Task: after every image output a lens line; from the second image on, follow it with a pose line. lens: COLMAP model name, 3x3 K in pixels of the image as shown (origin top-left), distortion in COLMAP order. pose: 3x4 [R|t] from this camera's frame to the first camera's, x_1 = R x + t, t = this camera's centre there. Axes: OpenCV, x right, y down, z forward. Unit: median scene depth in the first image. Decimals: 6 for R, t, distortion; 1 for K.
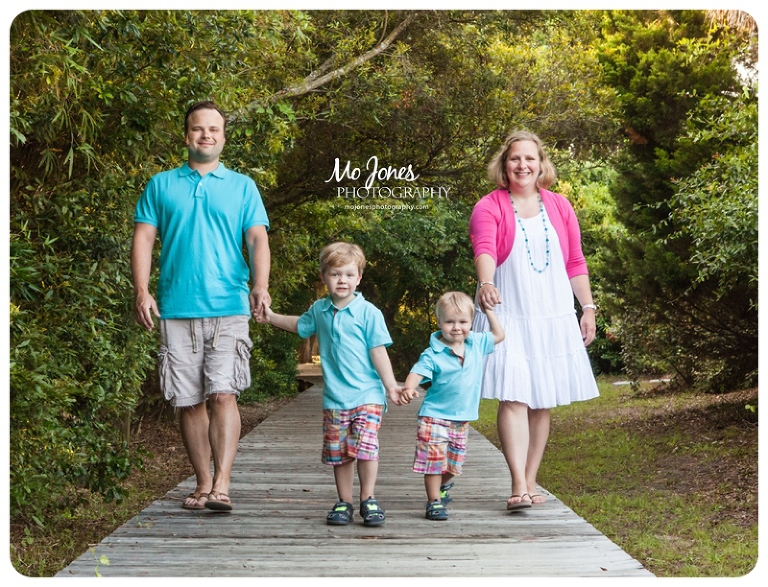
lens RADIAL K [[1472.9, 0, 382.4], [0, 1472.9, 292.4], [0, 0, 1]] dist [-0.064086, 0.000000]
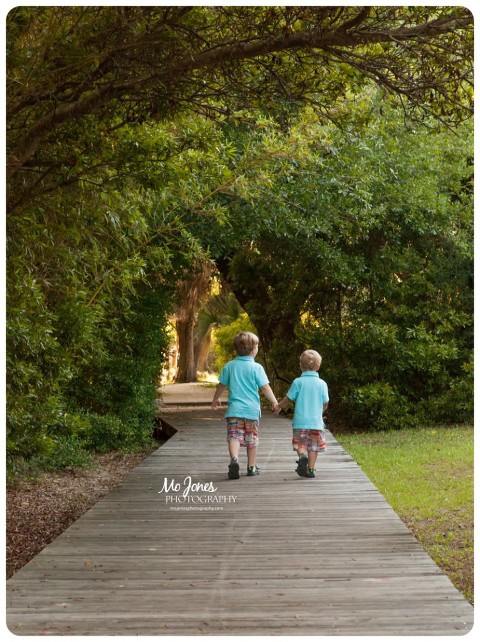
lens RADIAL K [[1252.5, 0, 237.8], [0, 1252.5, 323.8], [0, 0, 1]] dist [0.928689, 0.000000]
pose [[0.998849, -0.019432, -0.043843, 0.007369], [0.020453, 0.999527, 0.022950, 0.000724], [0.043376, -0.023821, 0.998775, 0.425694]]
